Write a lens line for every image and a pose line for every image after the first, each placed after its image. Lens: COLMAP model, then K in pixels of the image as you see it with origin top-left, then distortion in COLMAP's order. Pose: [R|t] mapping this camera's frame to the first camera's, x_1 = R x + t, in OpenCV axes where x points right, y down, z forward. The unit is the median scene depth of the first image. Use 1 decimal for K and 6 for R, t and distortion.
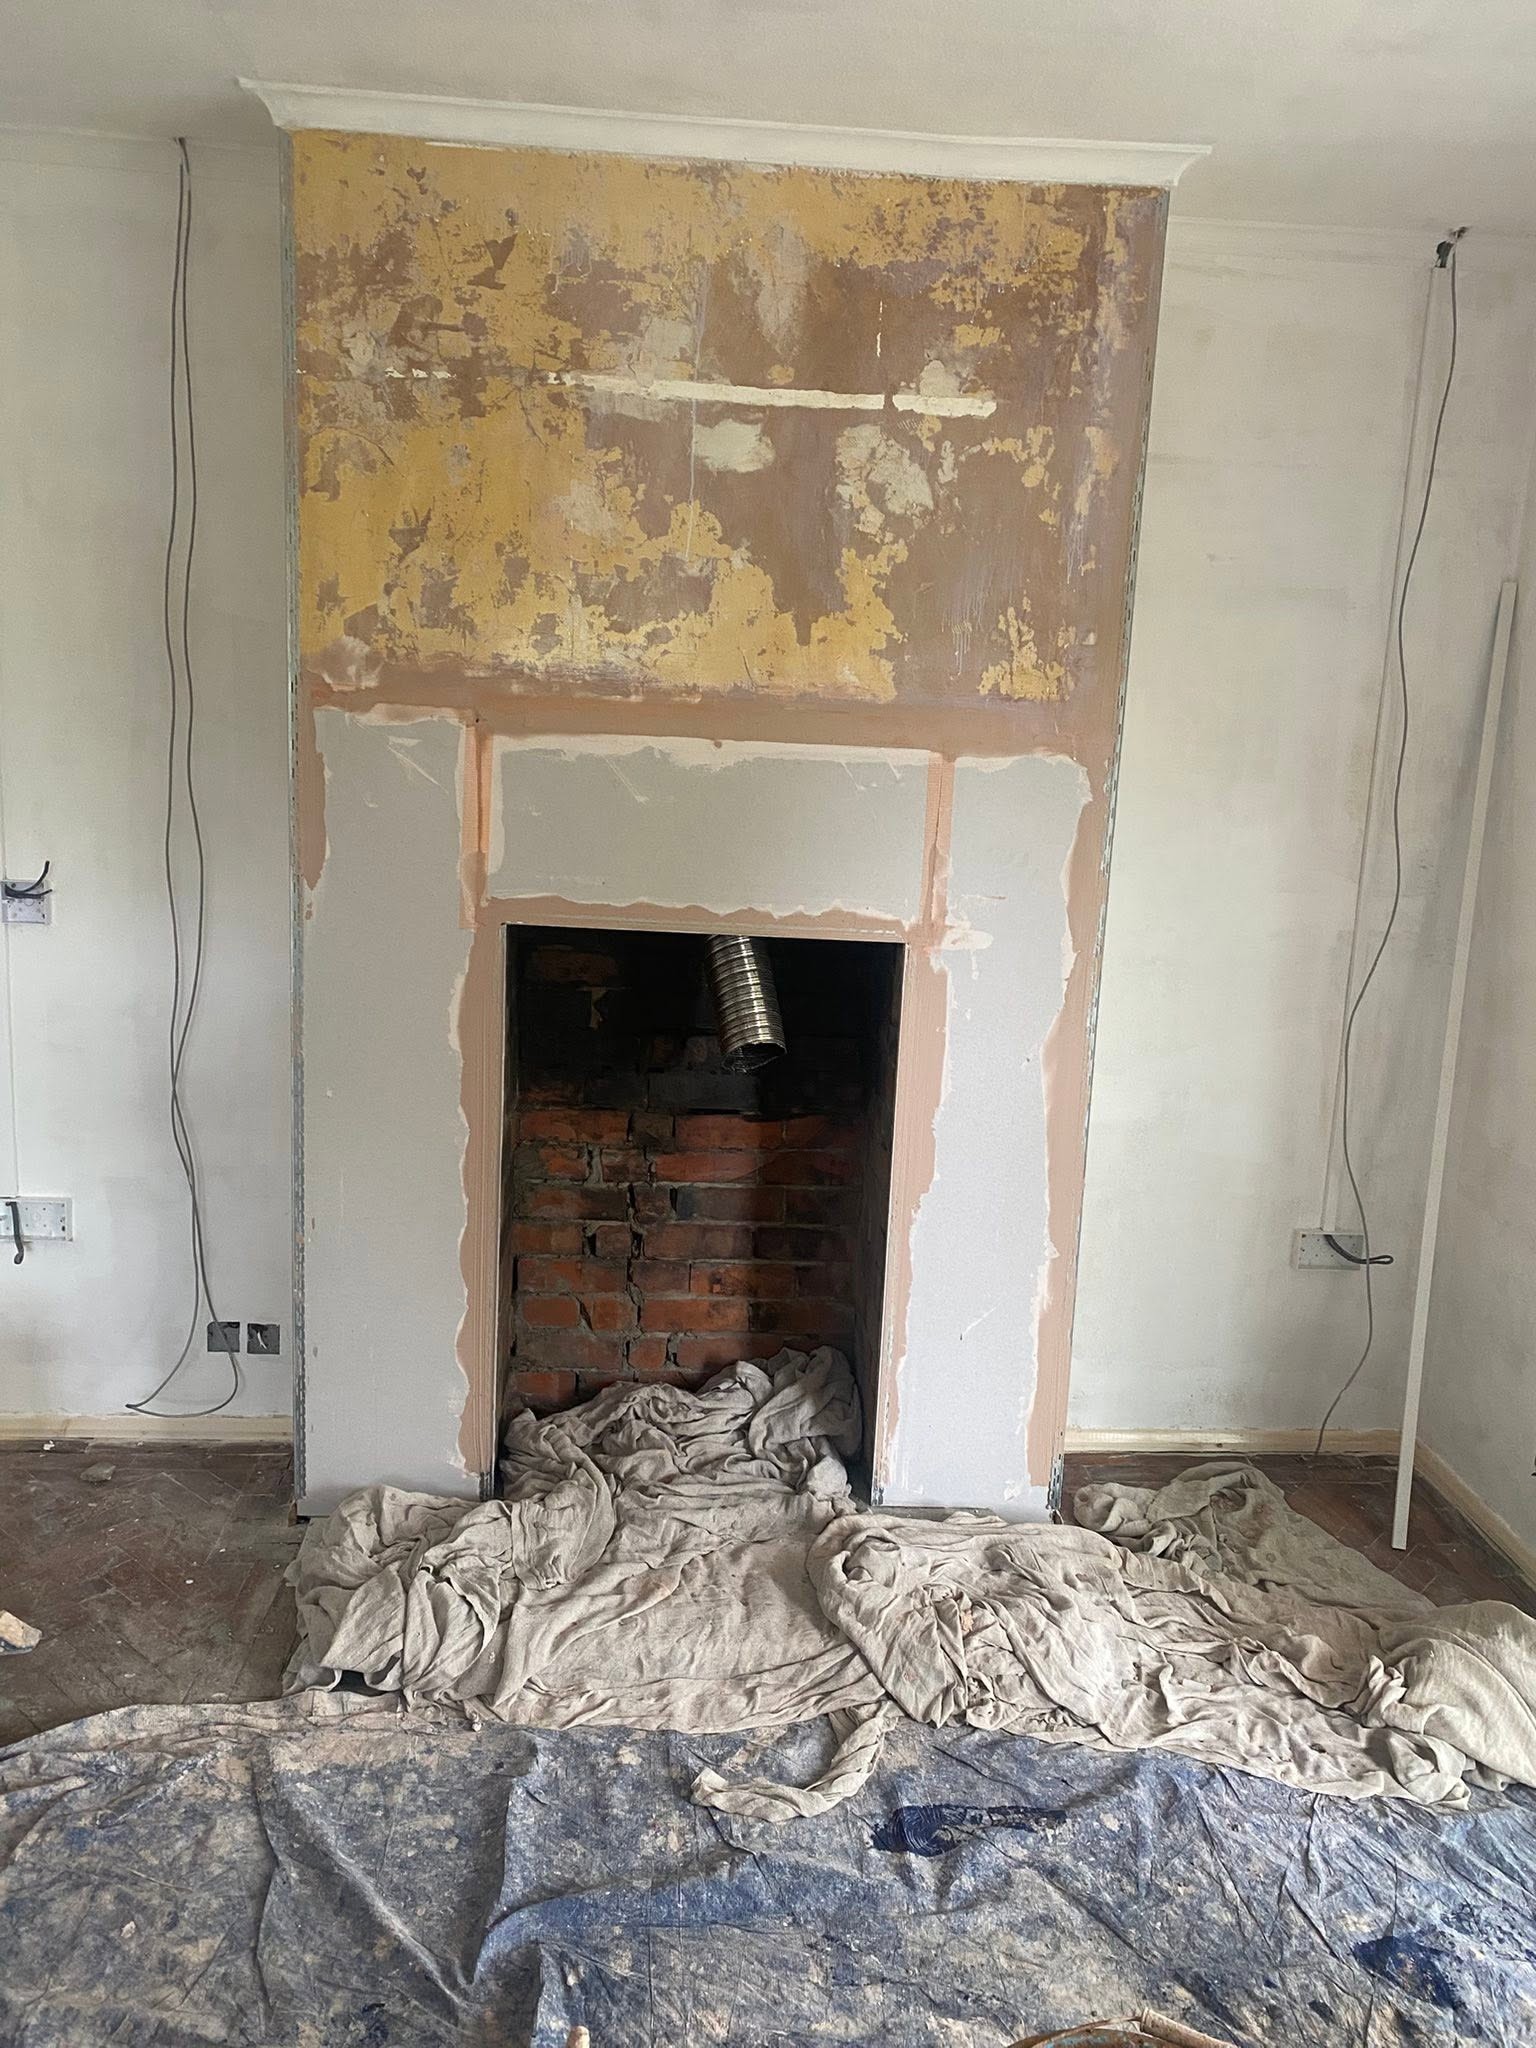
lens RADIAL K [[1556.1, 0, 728.6], [0, 1556.1, 1027.0], [0, 0, 1]] dist [0.012473, -0.013284]
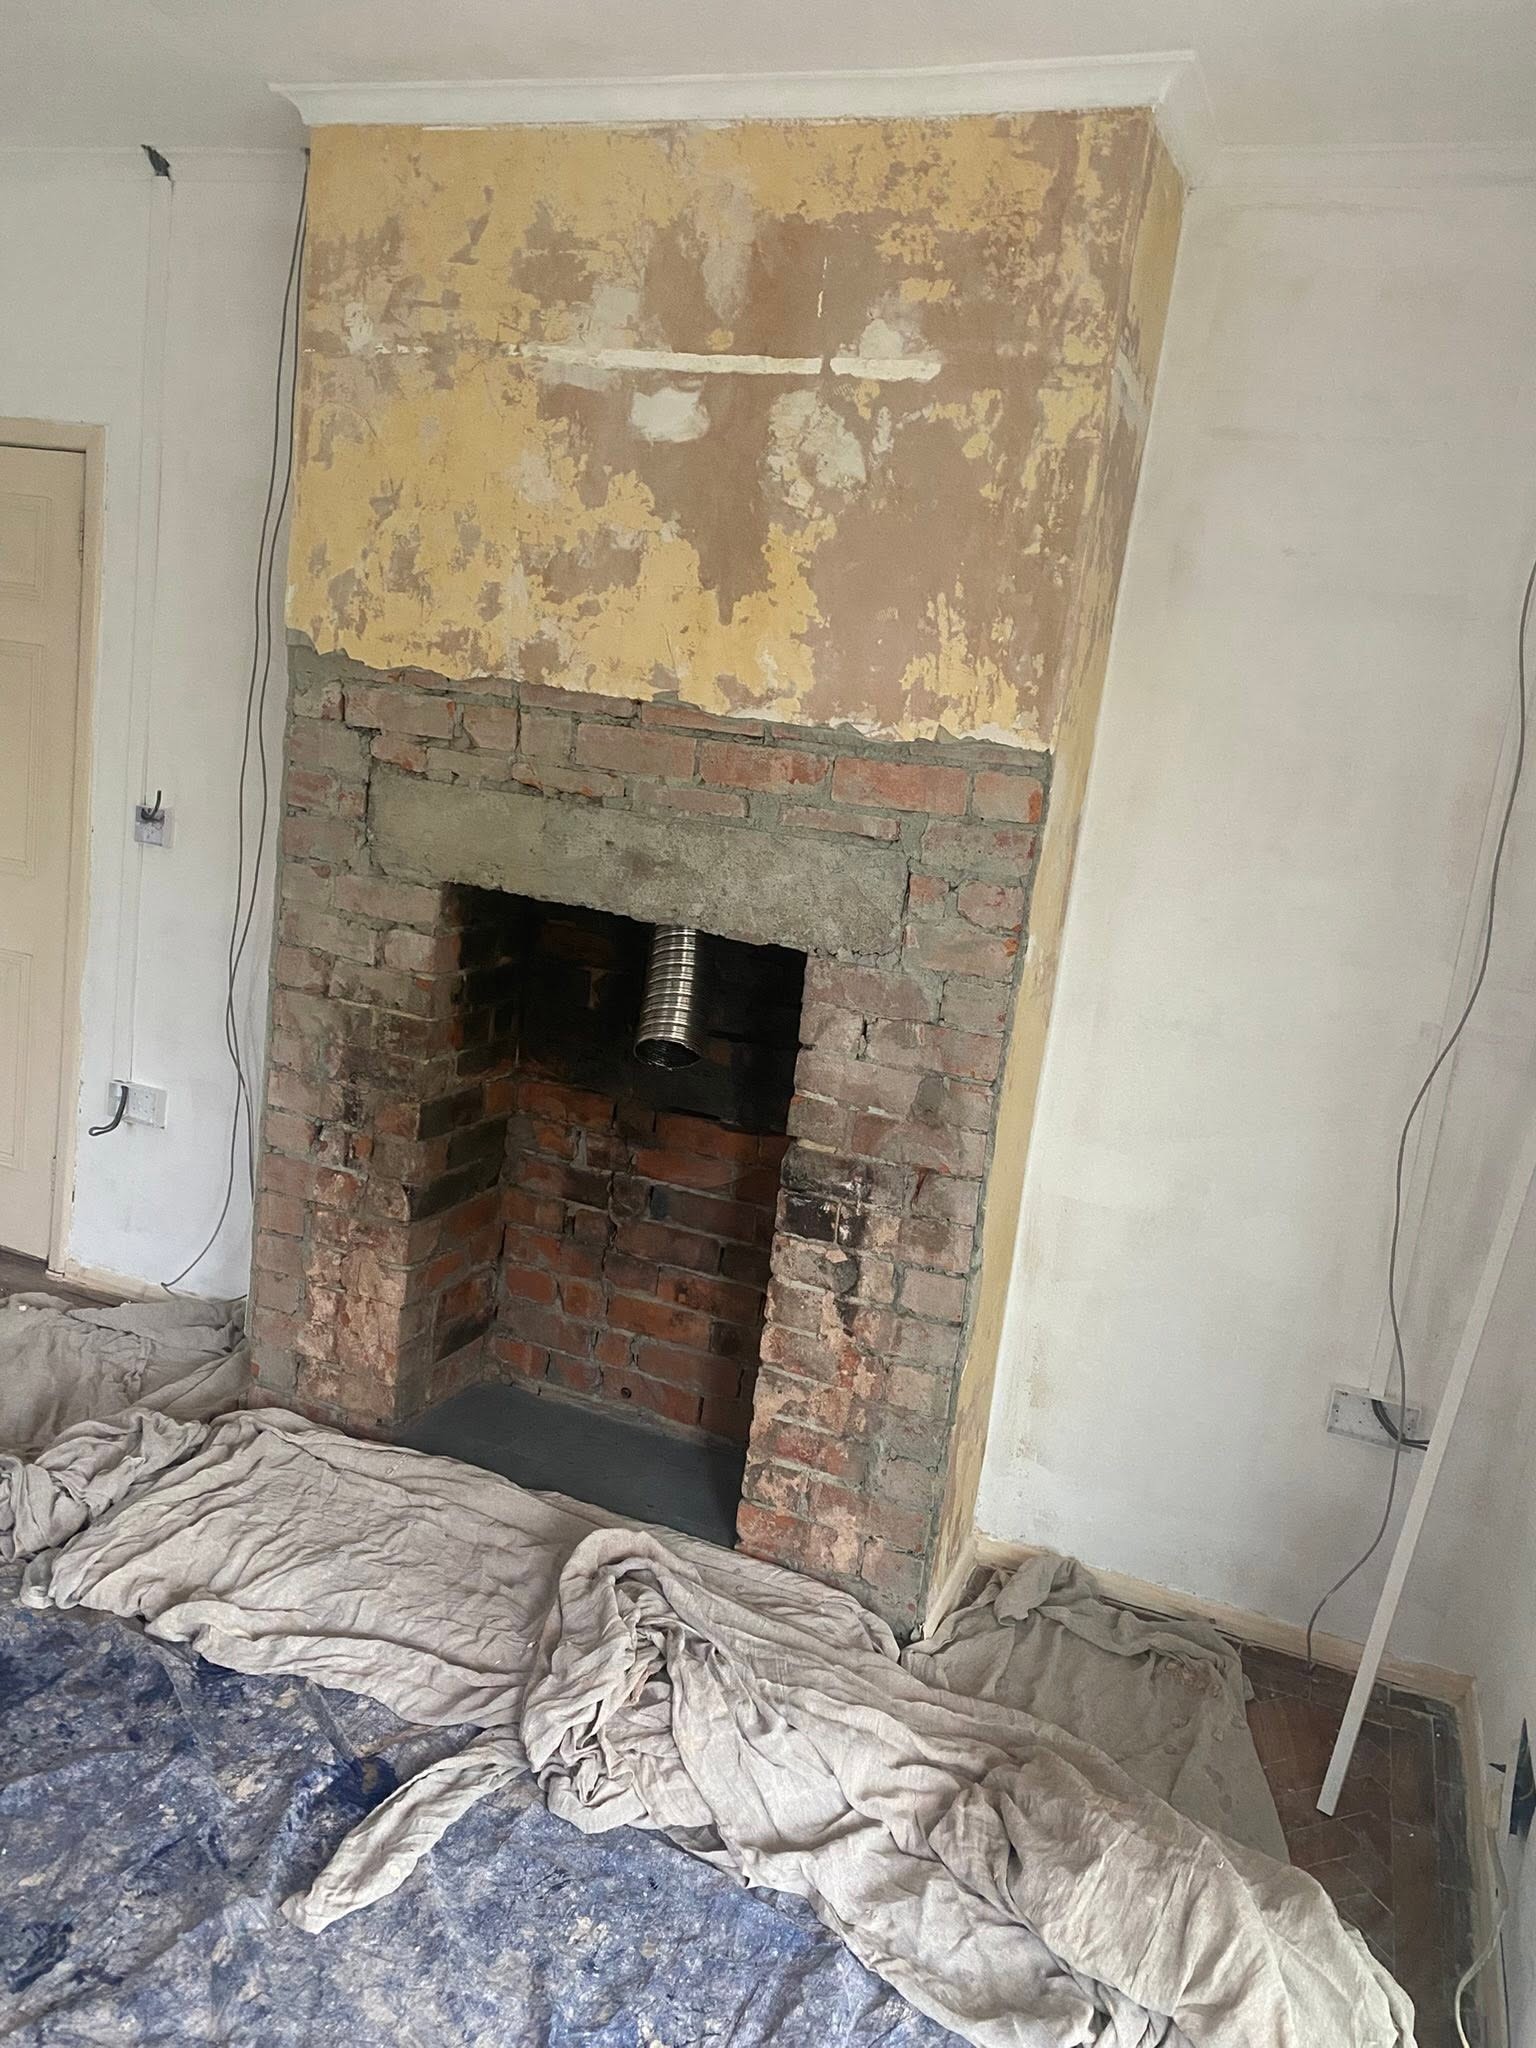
lens RADIAL K [[1556.1, 0, 746.5], [0, 1556.1, 1024.1], [0, 0, 1]] dist [0.012473, -0.013284]
pose [[0.900902, 0.146776, -0.408450, 0.477887], [-0.157508, 0.987490, 0.007446, -0.014964], [0.404433, 0.057626, 0.912750, 0.155732]]
